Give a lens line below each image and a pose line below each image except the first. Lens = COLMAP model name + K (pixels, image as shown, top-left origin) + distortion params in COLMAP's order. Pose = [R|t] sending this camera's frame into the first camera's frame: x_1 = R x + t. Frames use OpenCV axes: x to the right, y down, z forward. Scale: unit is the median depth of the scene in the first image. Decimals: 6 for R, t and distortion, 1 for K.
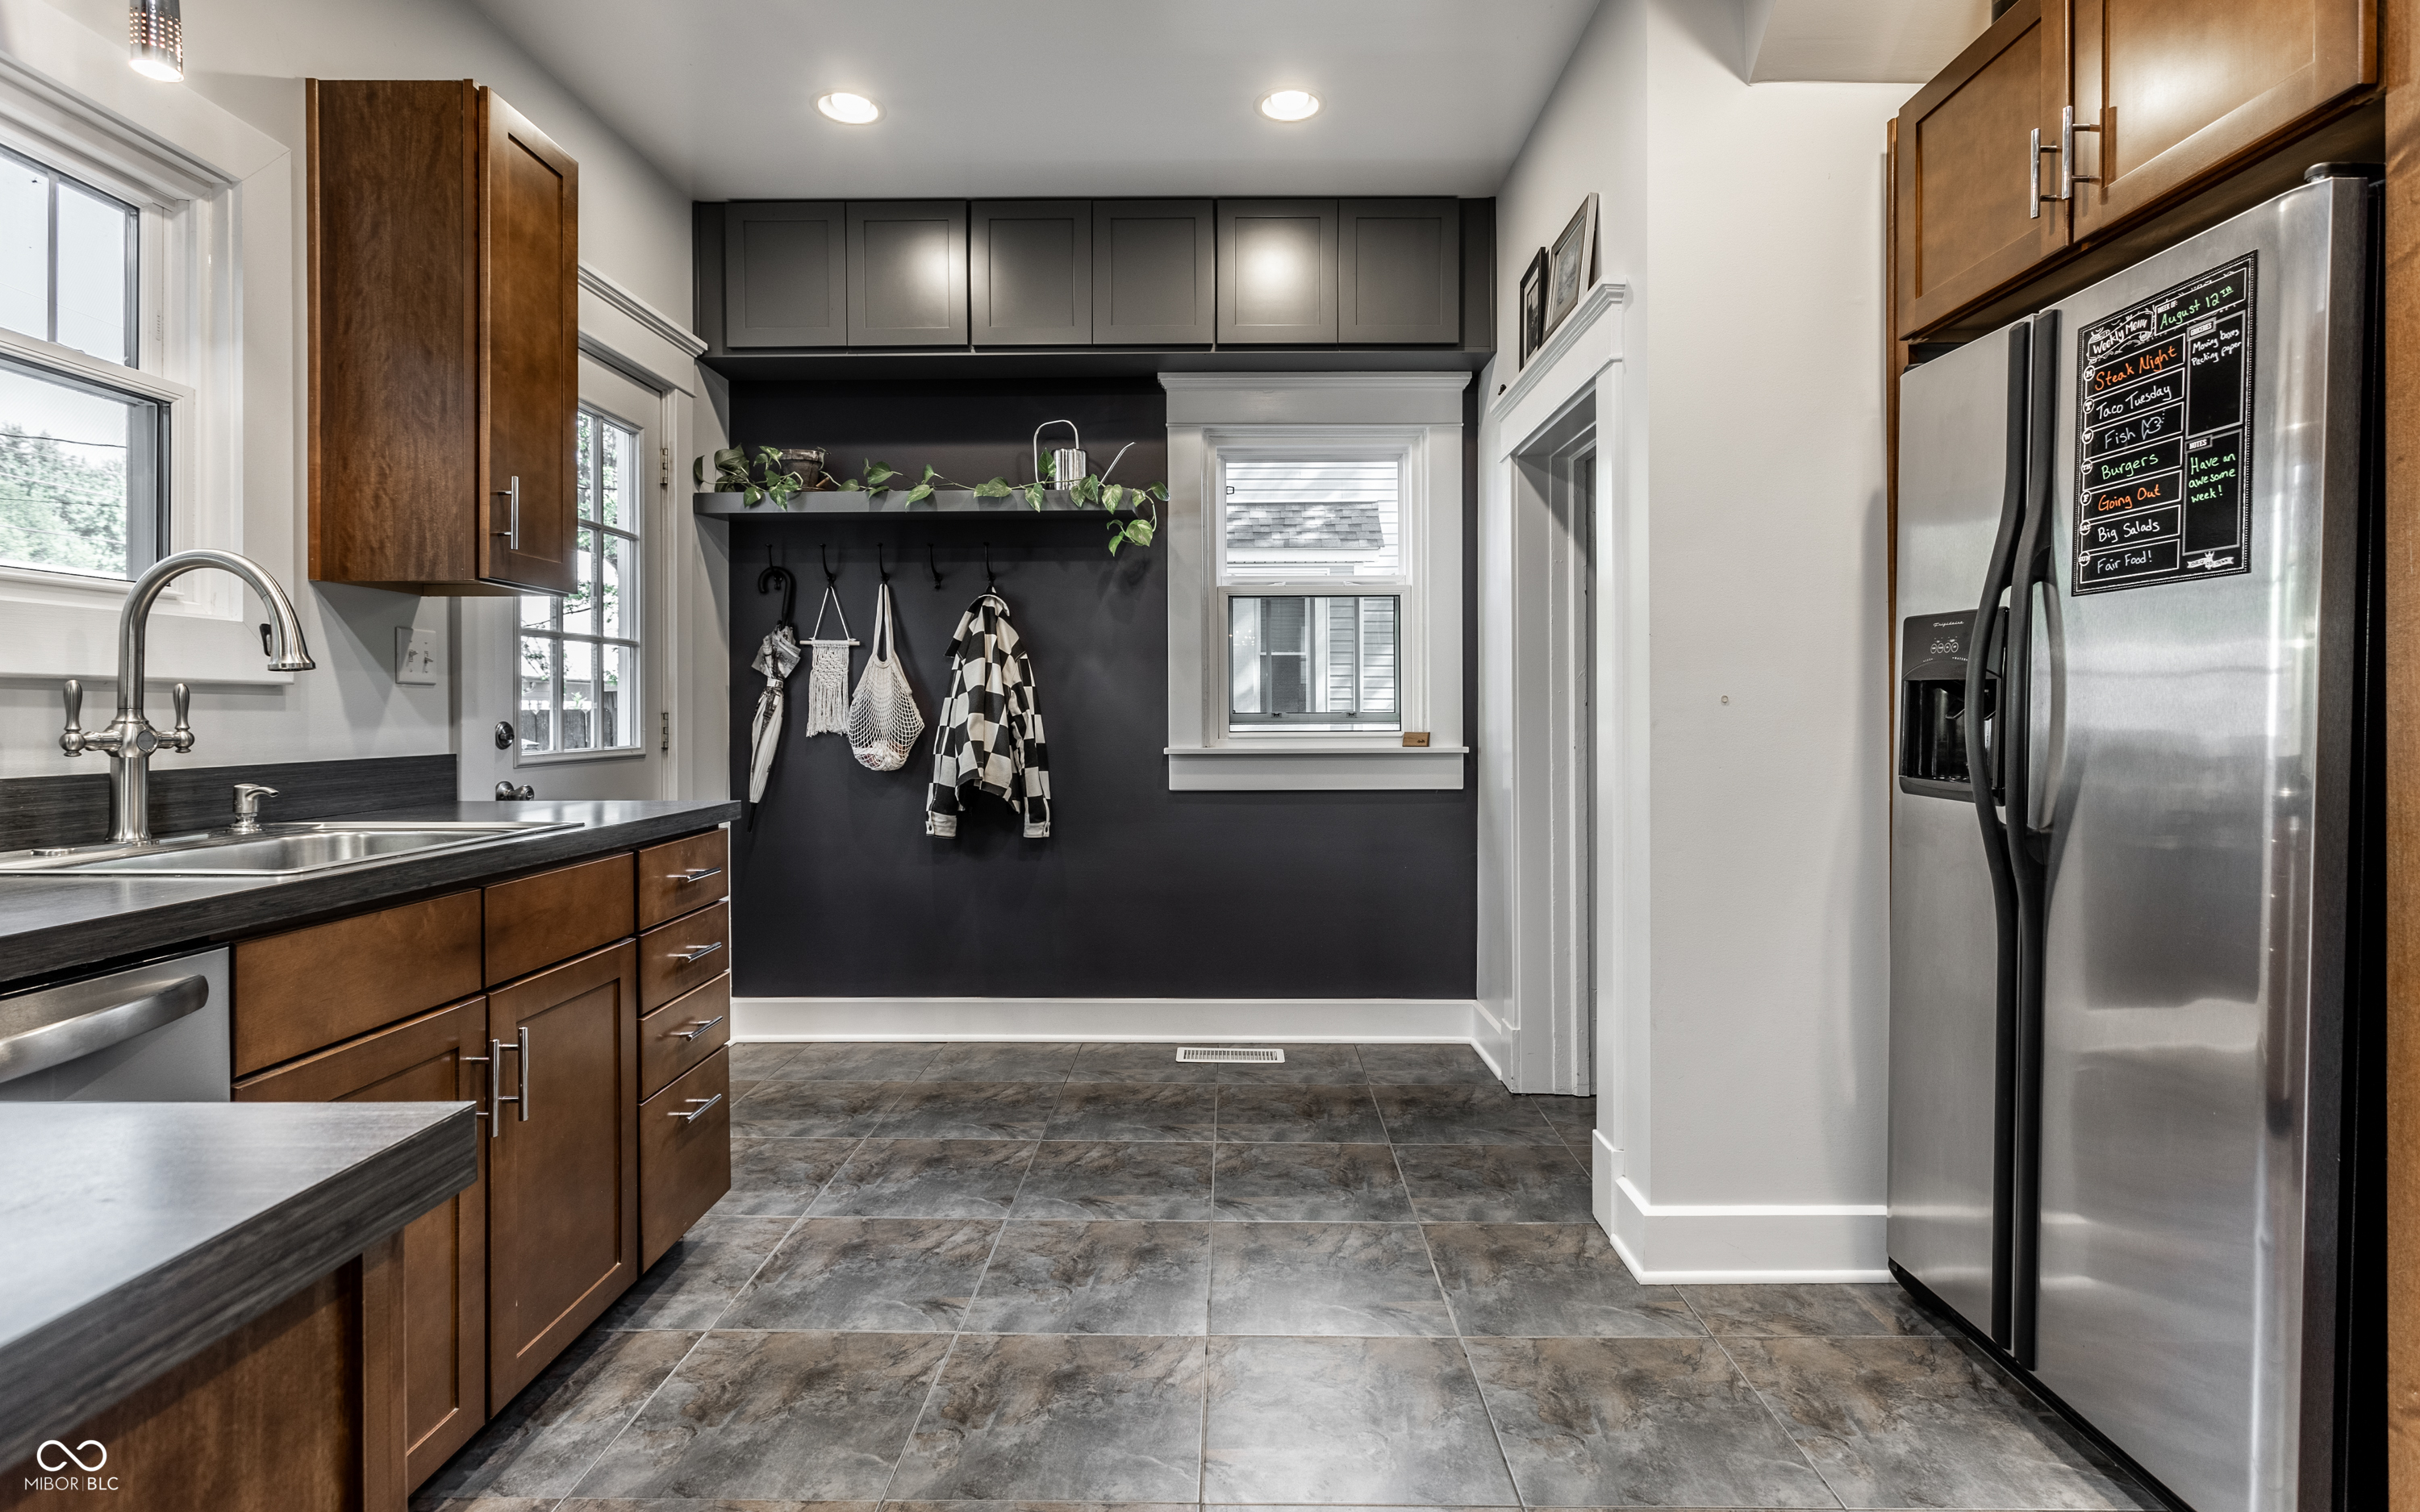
lens RADIAL K [[1170.5, 0, 1220.5], [0, 1170.5, 716.5], [0, 0, 1]] dist [0.000449, 0.000107]
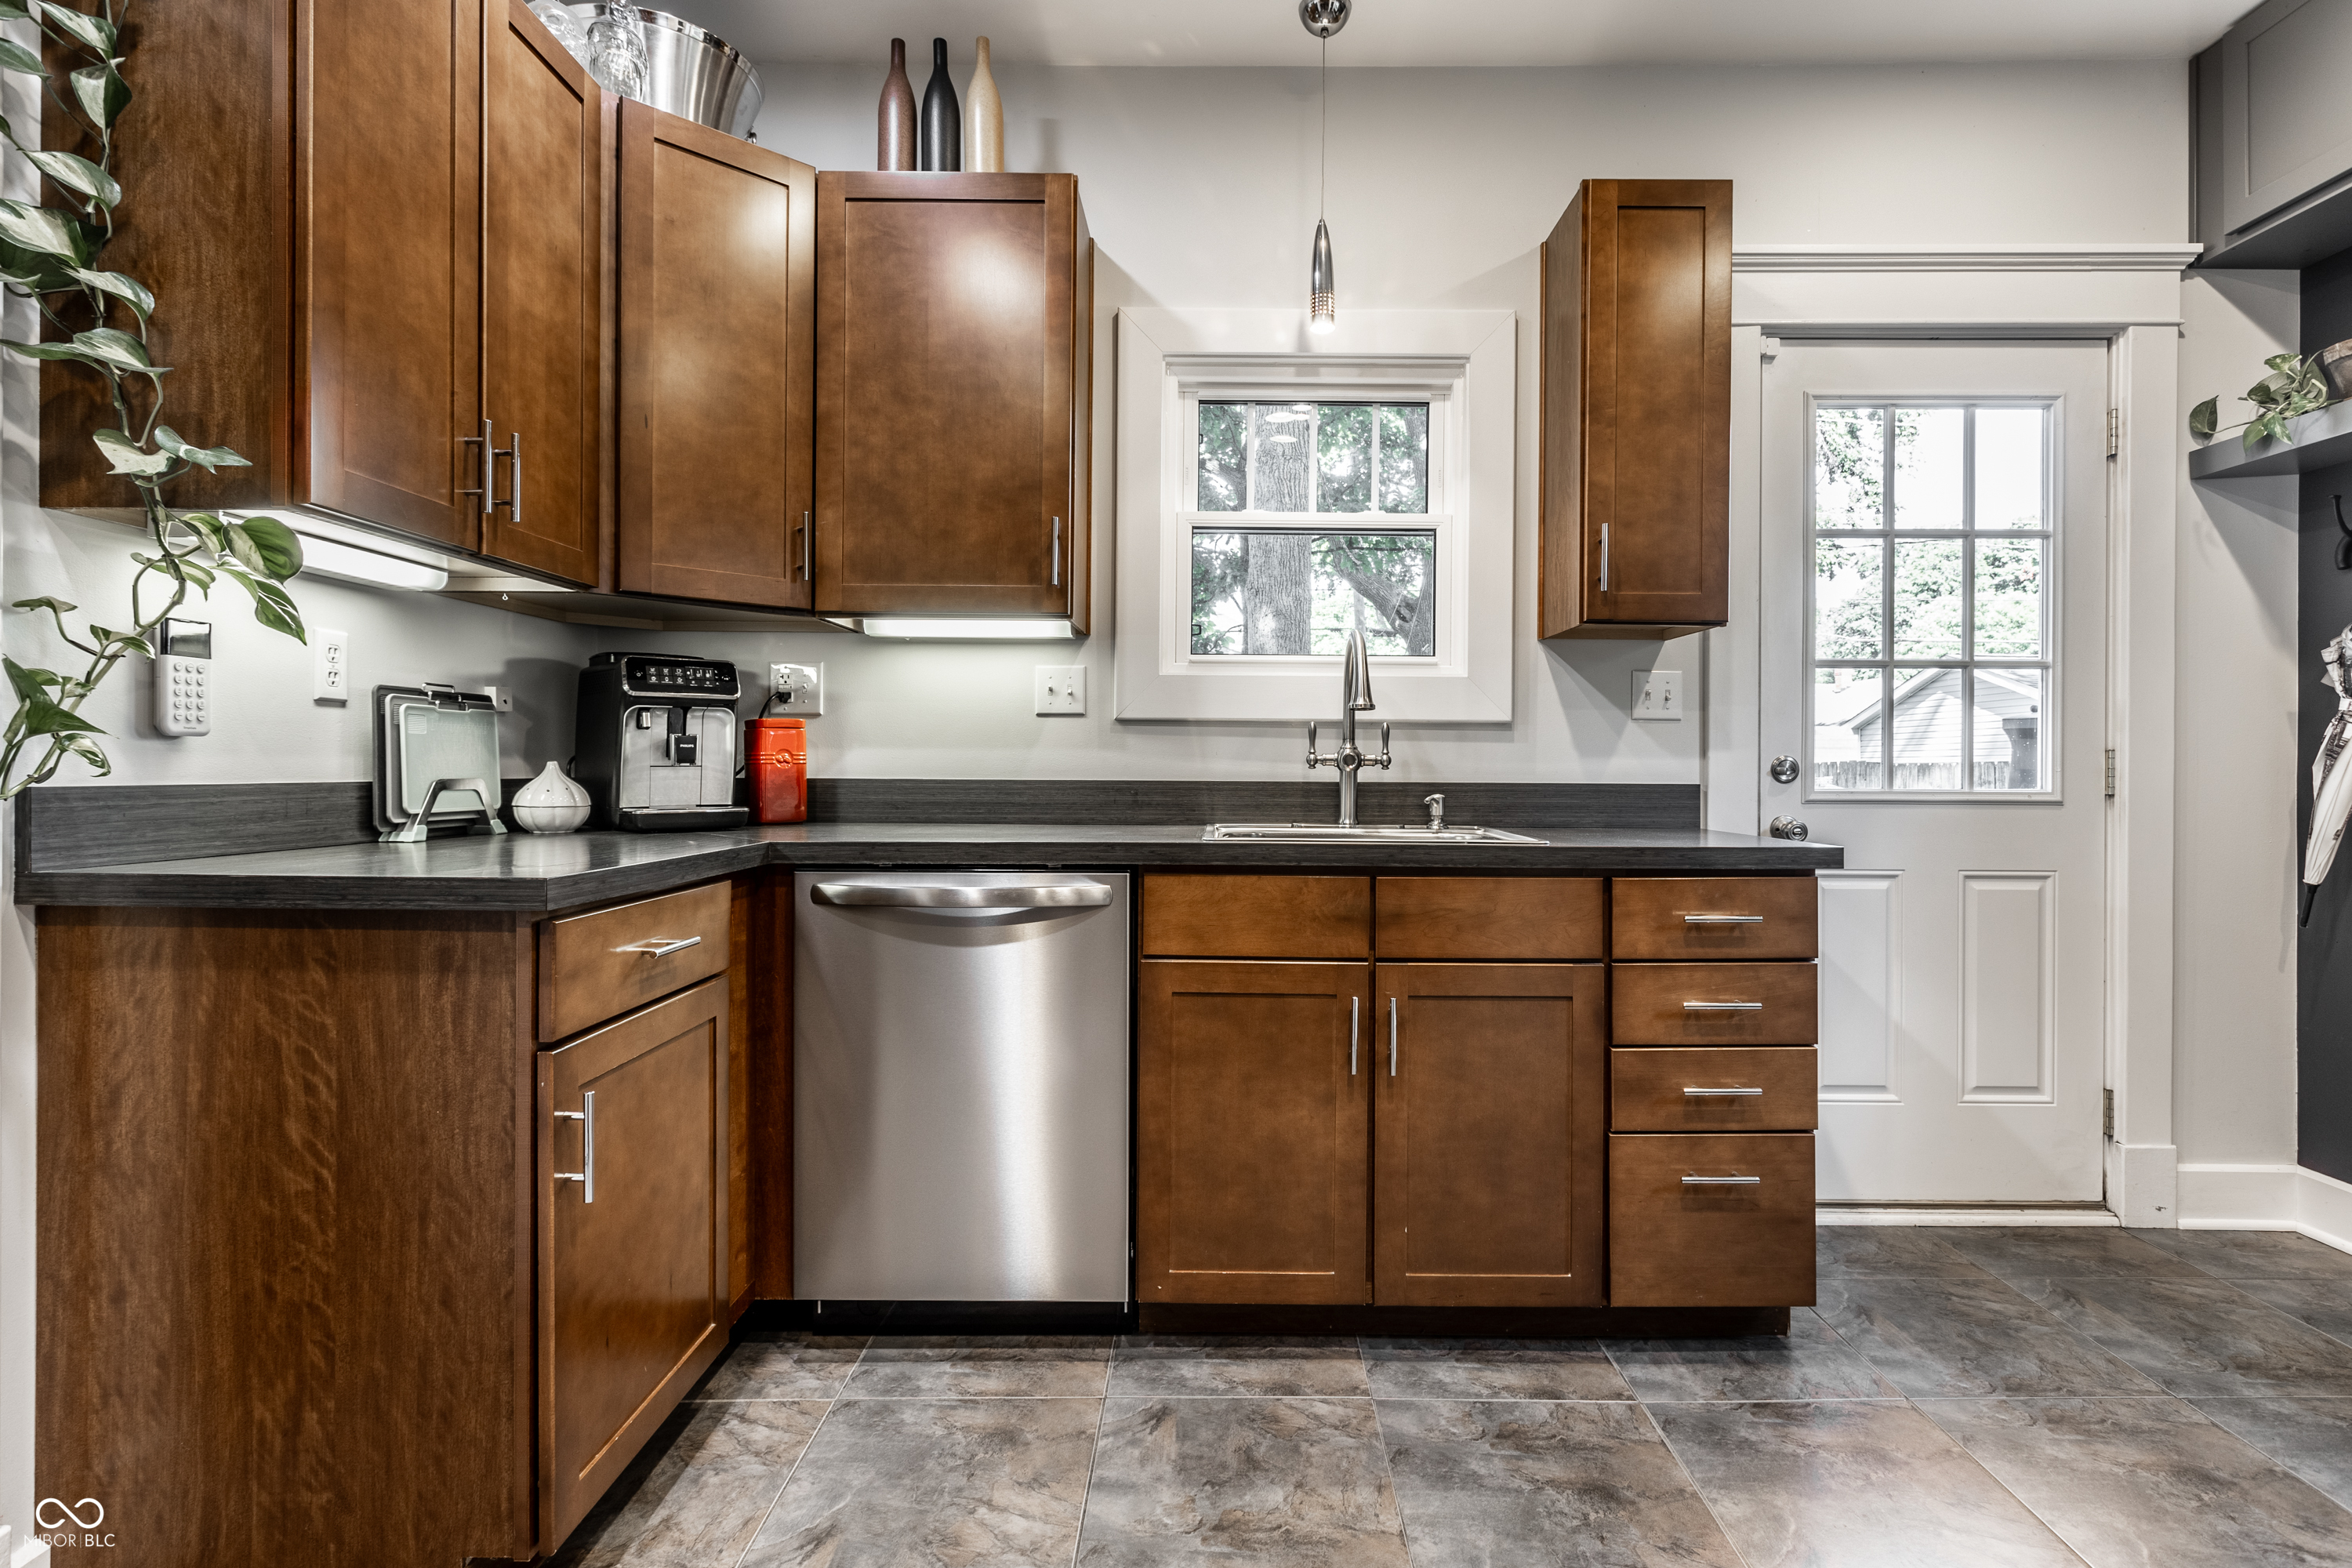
lens RADIAL K [[1149.1, 0, 1179.4], [0, 1149.1, 768.5], [0, 0, 1]] dist [-0.005260, 0.000640]
pose [[-0.002268, 0.007354, -0.999970, 0.495683], [-0.012443, 0.999895, 0.007382, 0.019554], [0.999920, 0.012459, -0.002176, 0.661702]]
